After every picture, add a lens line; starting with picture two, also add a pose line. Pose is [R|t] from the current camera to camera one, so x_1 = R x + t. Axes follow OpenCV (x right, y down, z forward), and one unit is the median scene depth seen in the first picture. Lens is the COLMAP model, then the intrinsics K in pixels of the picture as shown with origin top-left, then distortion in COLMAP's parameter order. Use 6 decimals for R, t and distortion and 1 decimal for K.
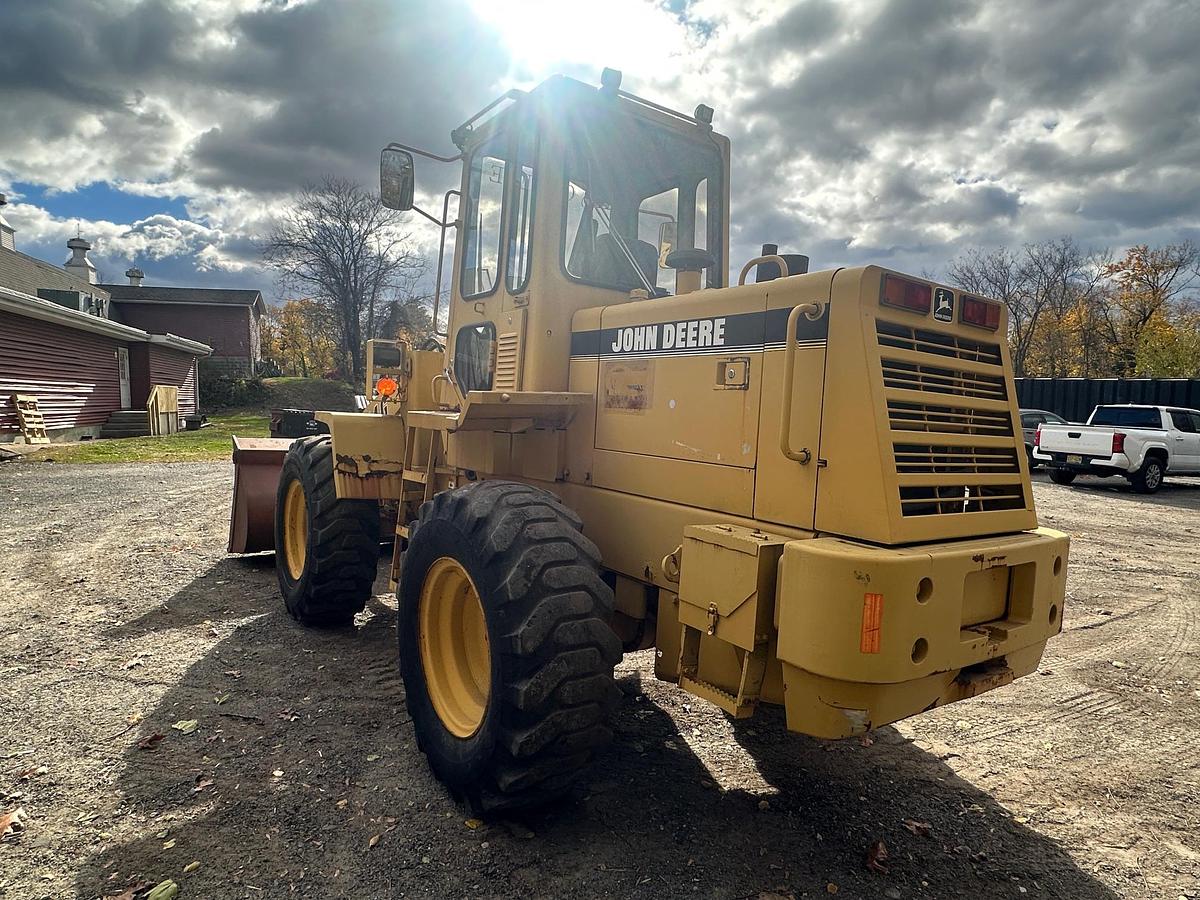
lens RADIAL K [[699.7, 0, 608.7], [0, 699.7, 408.8], [0, 0, 1]] dist [-0.009117, 0.005873]
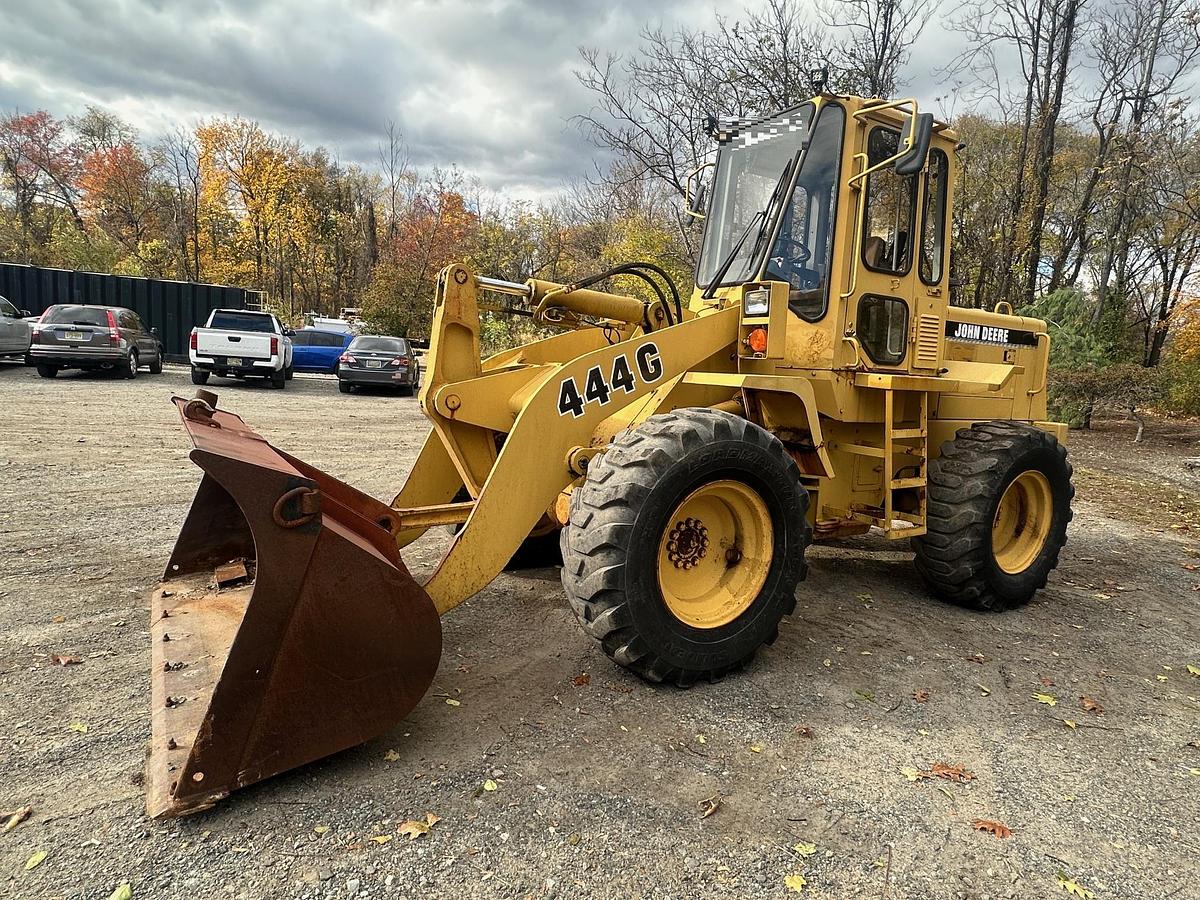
lens RADIAL K [[699.7, 0, 601.3], [0, 699.7, 443.7], [0, 0, 1]] dist [-0.009117, 0.005873]
pose [[0.084221, -0.158546, 0.983753, -0.143207], [-0.056443, 0.984916, 0.163566, -0.004543], [-0.994847, -0.069301, 0.074002, 0.140862]]
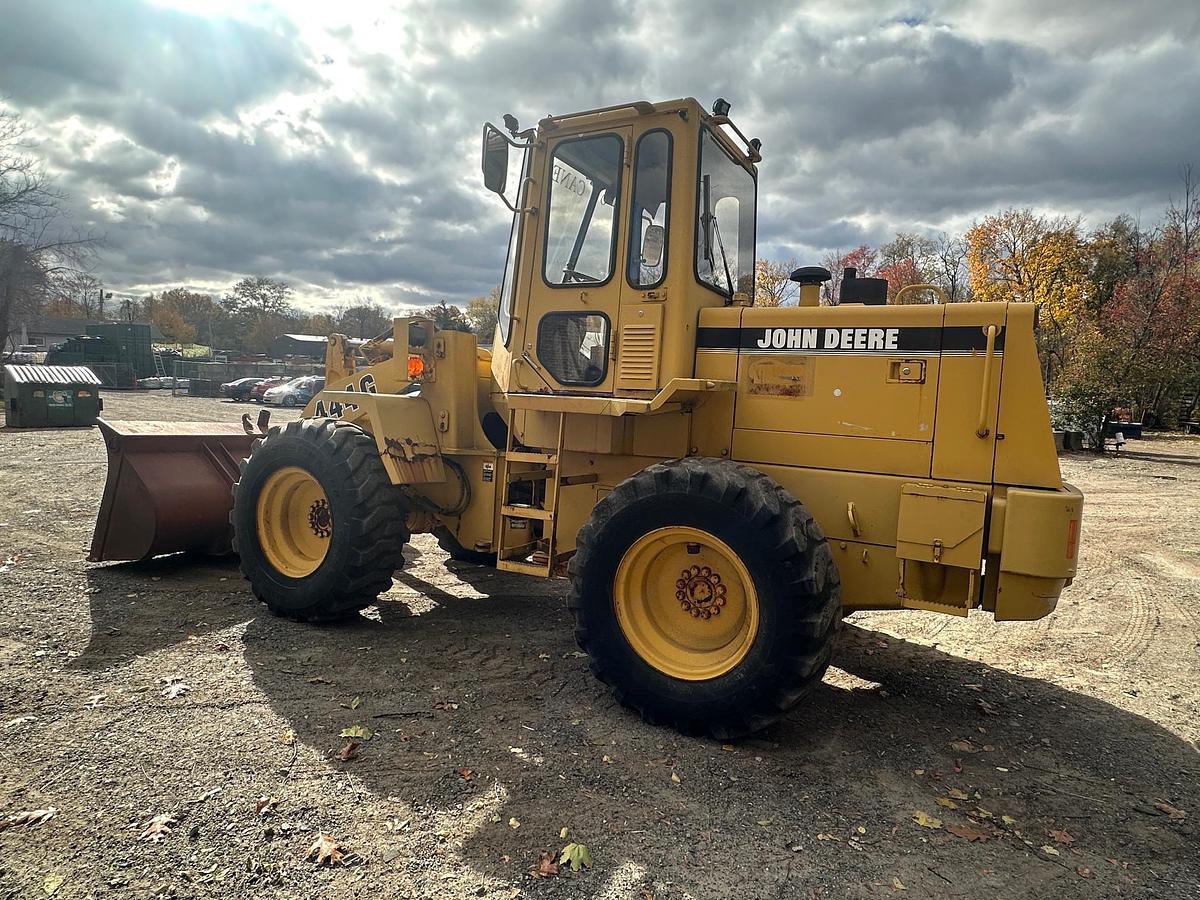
lens RADIAL K [[699.7, 0, 608.7], [0, 699.7, 433.0], [0, 0, 1]] dist [-0.009117, 0.005873]
pose [[0.898324, -0.015429, 0.439064, -0.062347], [-0.012950, 0.998019, 0.061567, -0.000504], [-0.439144, -0.060993, 0.896344, 0.003059]]
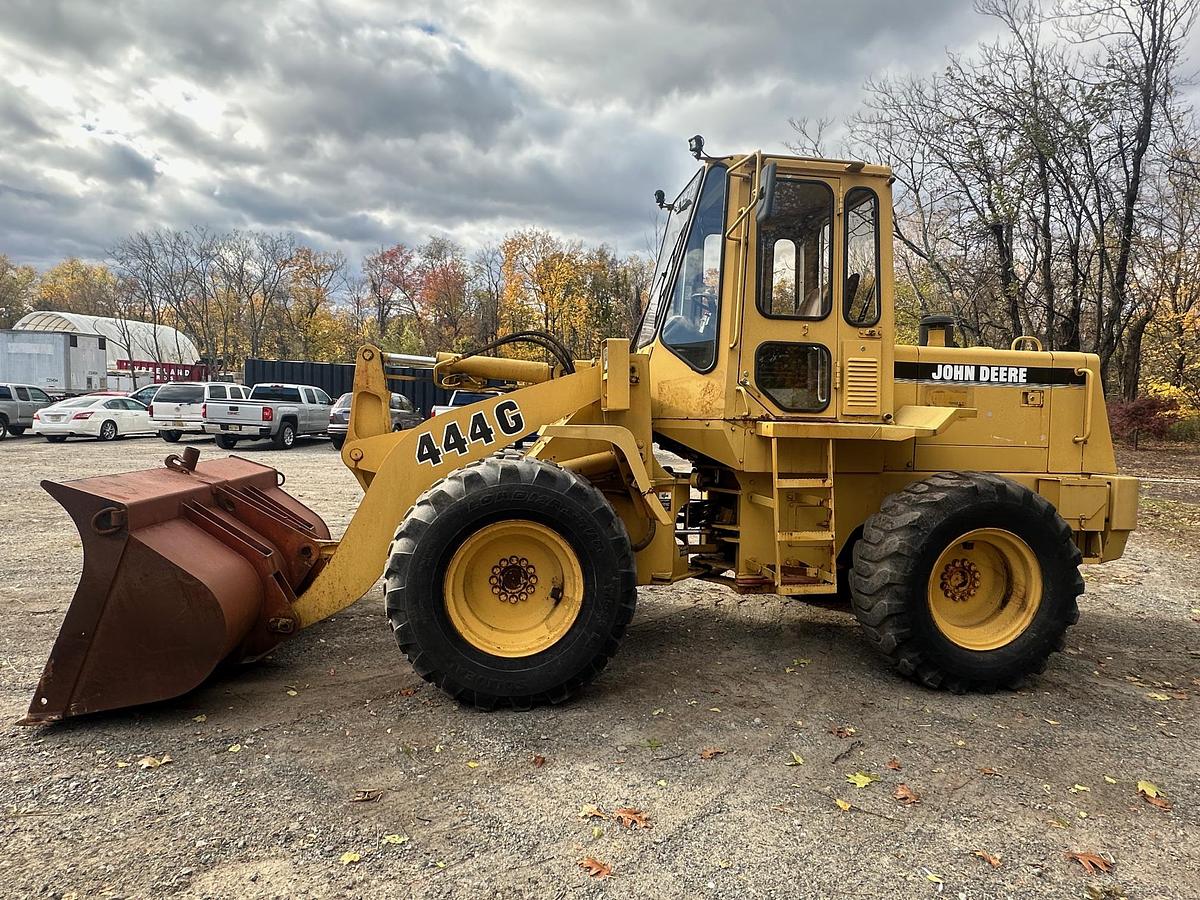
lens RADIAL K [[699.7, 0, 601.3], [0, 699.7, 441.7], [0, 0, 1]] dist [-0.009117, 0.005873]
pose [[0.458099, -0.065487, 0.886486, -0.136278], [-0.005599, 0.997050, 0.076549, -0.004859], [-0.888883, -0.040030, 0.456381, 0.078793]]
